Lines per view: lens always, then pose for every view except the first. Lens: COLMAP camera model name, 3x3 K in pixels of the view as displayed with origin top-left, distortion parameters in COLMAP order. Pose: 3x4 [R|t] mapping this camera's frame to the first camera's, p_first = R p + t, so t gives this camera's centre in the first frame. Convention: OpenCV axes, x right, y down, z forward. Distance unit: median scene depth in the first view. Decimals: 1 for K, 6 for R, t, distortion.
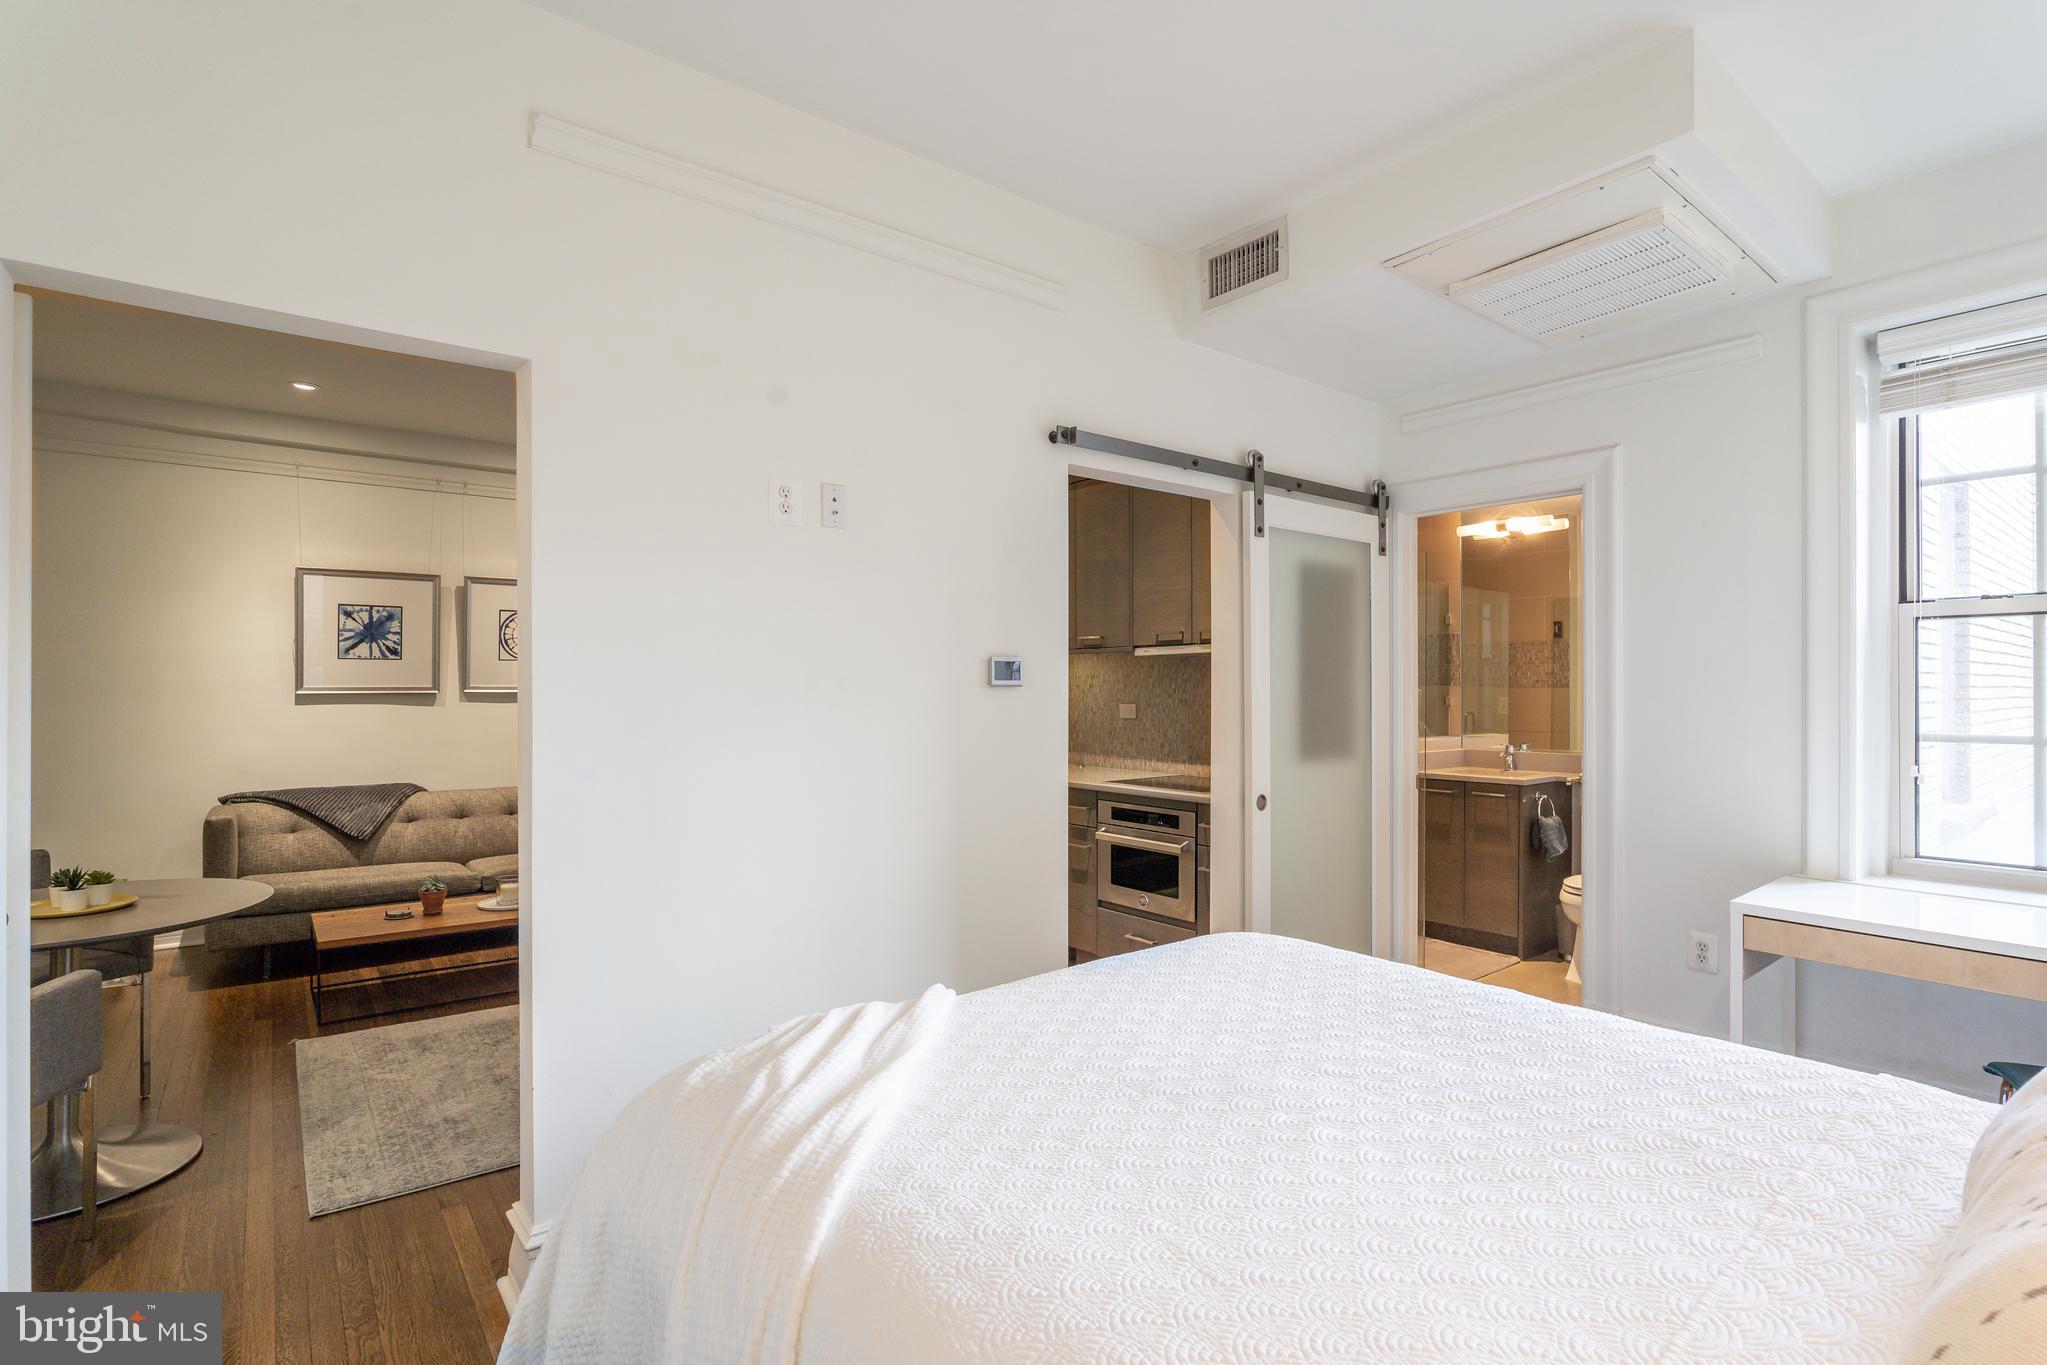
lens RADIAL K [[994.1, 0, 1023.5], [0, 994.1, 682.5], [0, 0, 1]] dist [-0.039167, 0.026221]
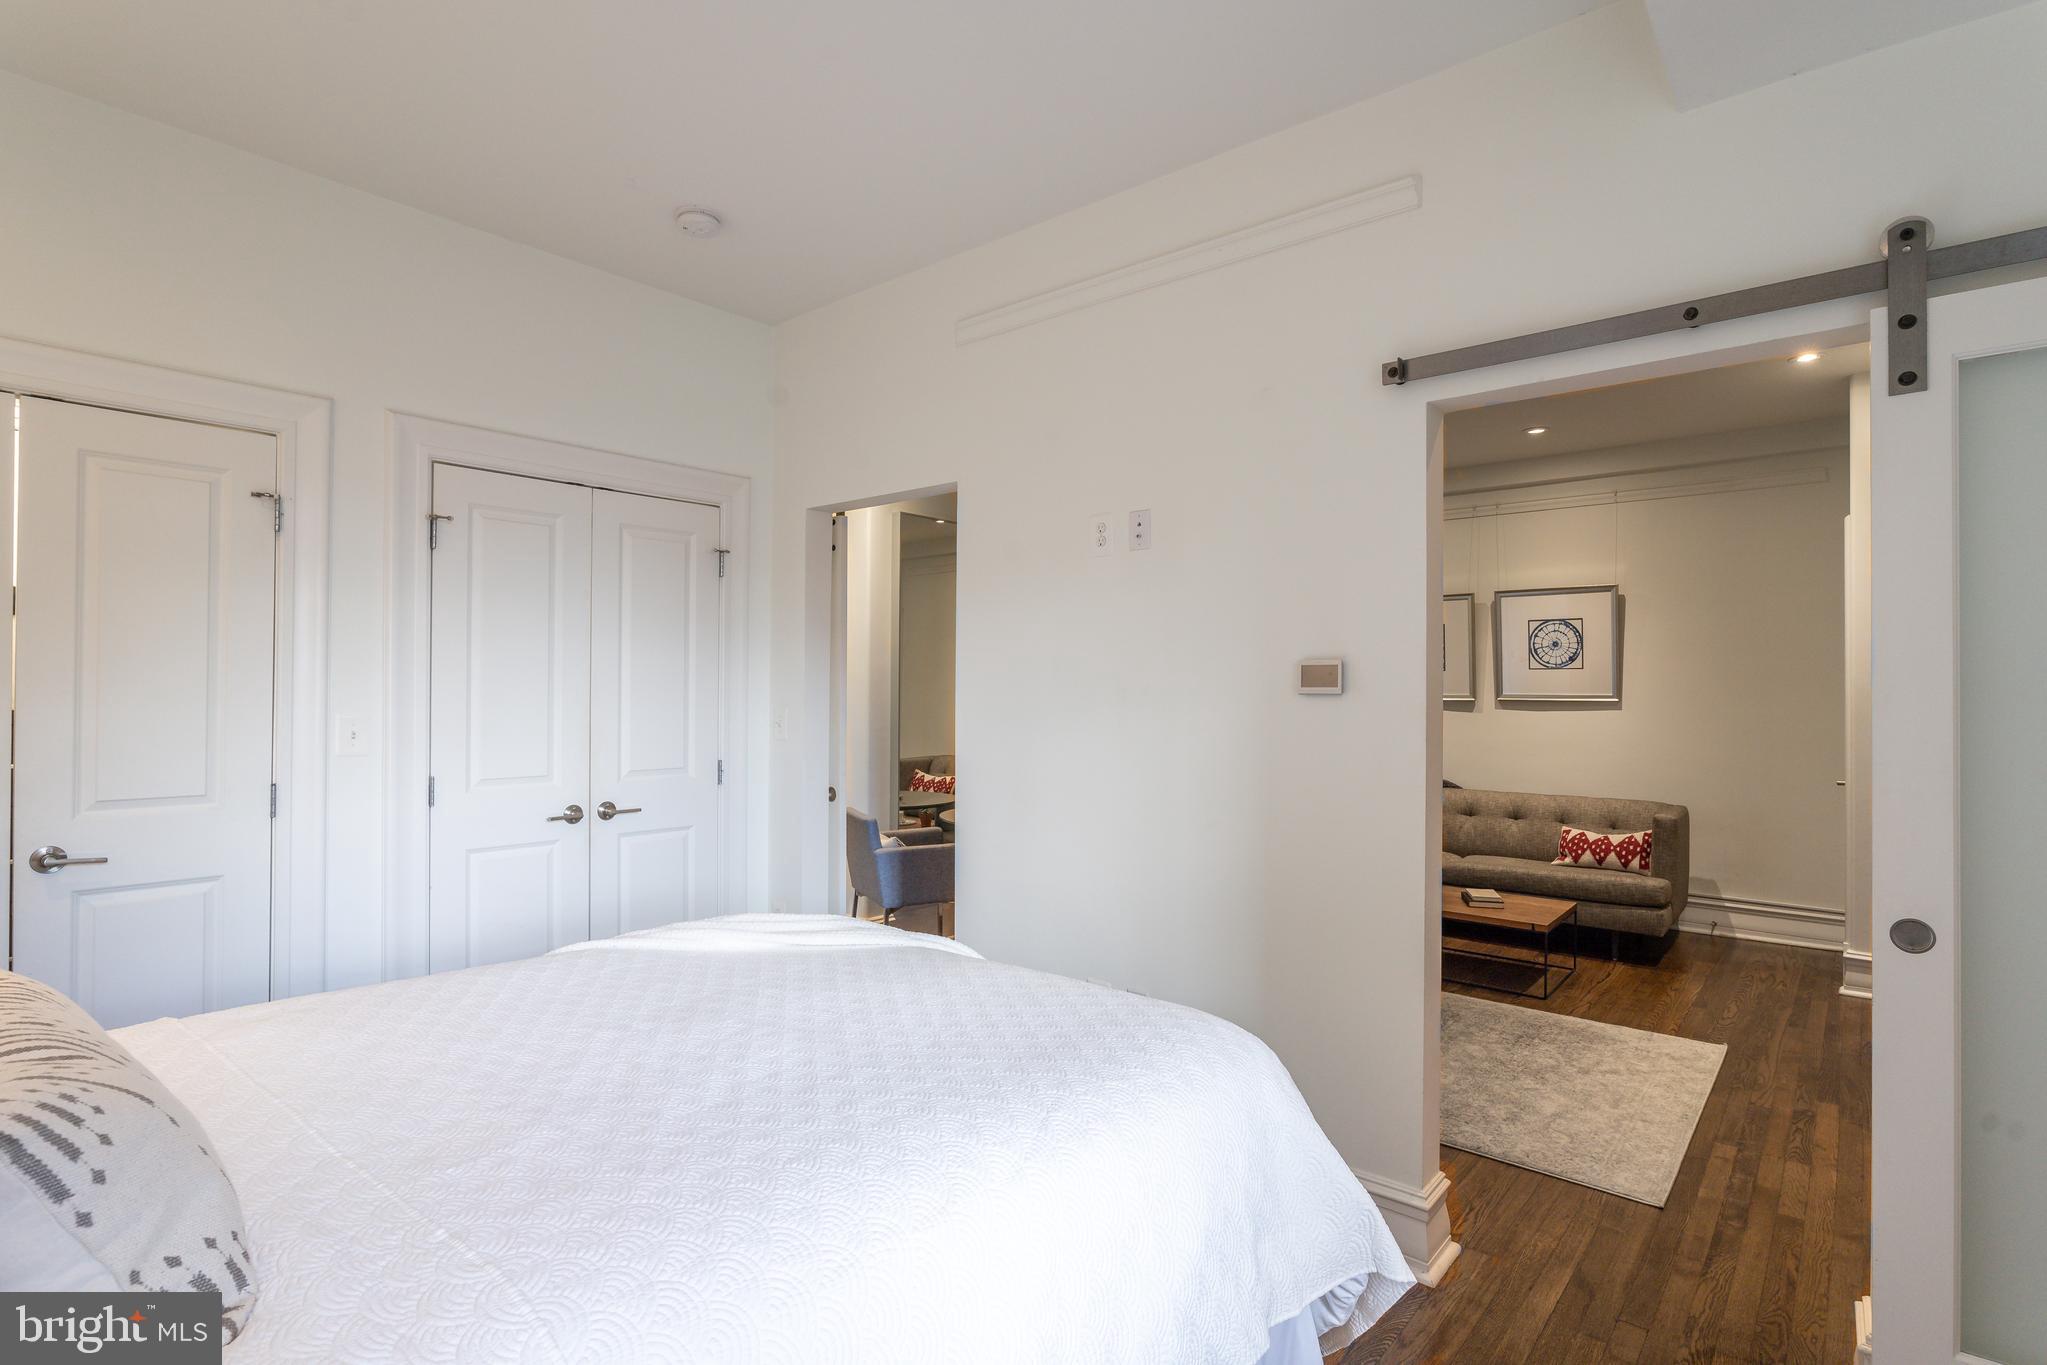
lens RADIAL K [[994.1, 0, 1023.5], [0, 994.1, 682.5], [0, 0, 1]] dist [-0.039167, 0.026221]
pose [[0.193651, -0.008009, -0.981038, 0.415309], [-0.001542, 0.999963, -0.008468, 0.000785], [0.981069, 0.003153, 0.193631, 0.314578]]
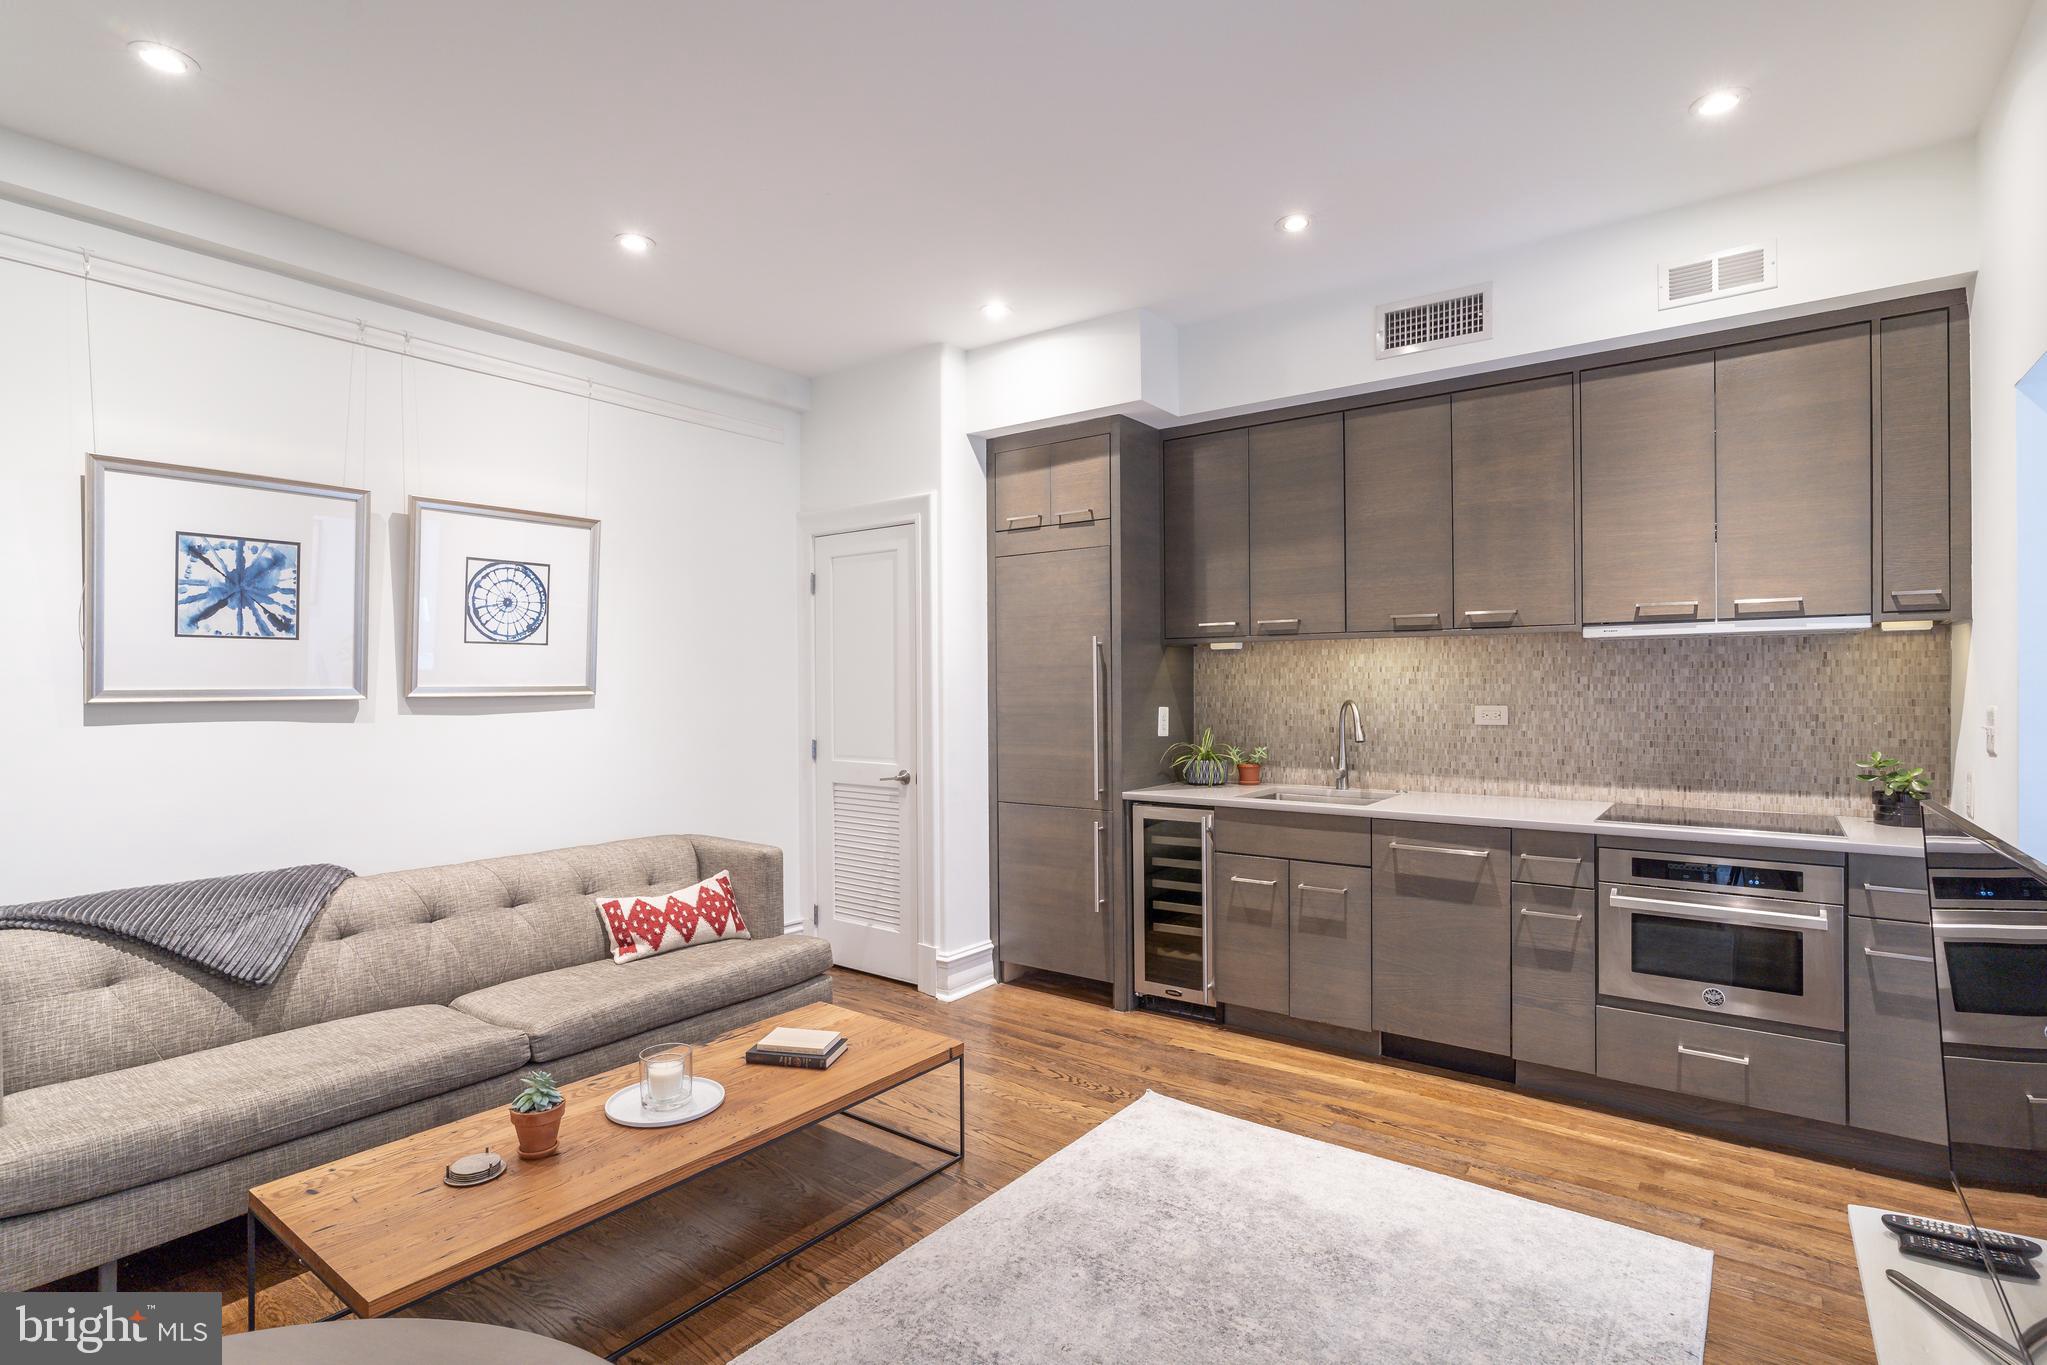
lens RADIAL K [[998.8, 0, 1028.3], [0, 998.8, 683.7], [0, 0, 1]] dist [-0.036165, 0.020893]
pose [[0.965388, -0.005293, 0.260766, -0.400916], [0.004265, 0.999981, 0.004507, 0.000905], [-0.260785, -0.003239, 0.965392, 0.377327]]
